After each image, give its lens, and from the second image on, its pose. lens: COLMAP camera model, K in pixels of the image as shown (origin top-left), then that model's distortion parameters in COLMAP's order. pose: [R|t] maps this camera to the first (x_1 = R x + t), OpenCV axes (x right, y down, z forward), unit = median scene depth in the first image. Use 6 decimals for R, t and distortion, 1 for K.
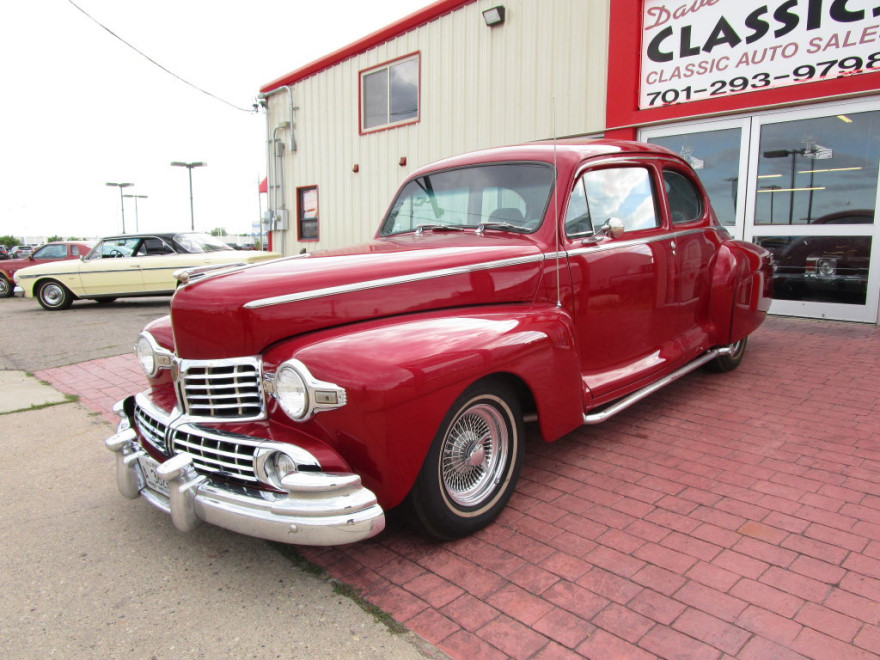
lens RADIAL K [[629.0, 0, 419.2], [0, 629.0, 337.8], [0, 0, 1]] dist [-0.038406, 0.011450]
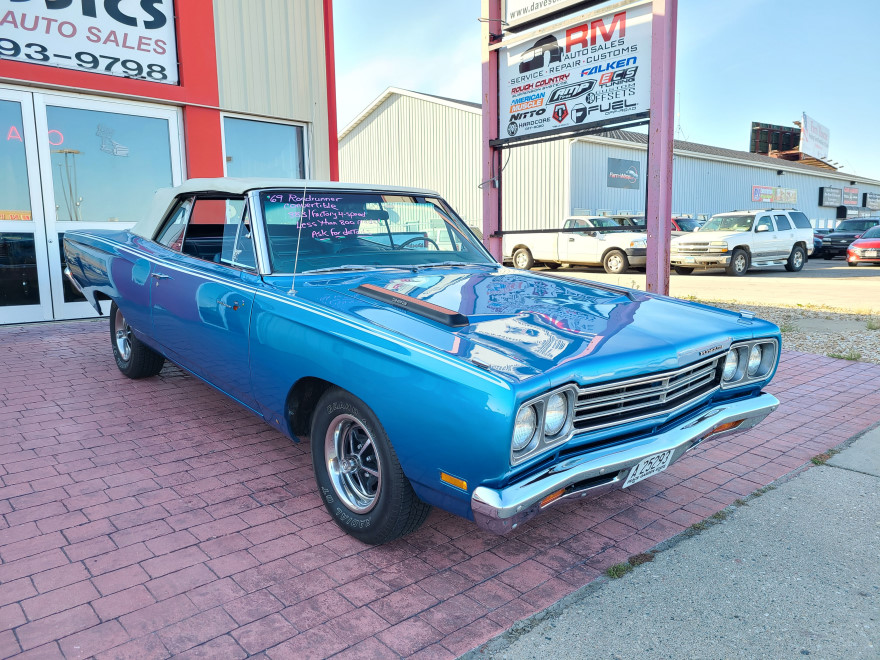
lens RADIAL K [[658.0, 0, 444.2], [0, 658.0, 338.2], [0, 0, 1]] dist [0.060350, -0.046414]
pose [[0.001797, -0.142815, 0.989748, -0.431383], [0.154202, 0.977951, 0.140833, -0.065316], [-0.988038, 0.152368, 0.023780, 0.463600]]
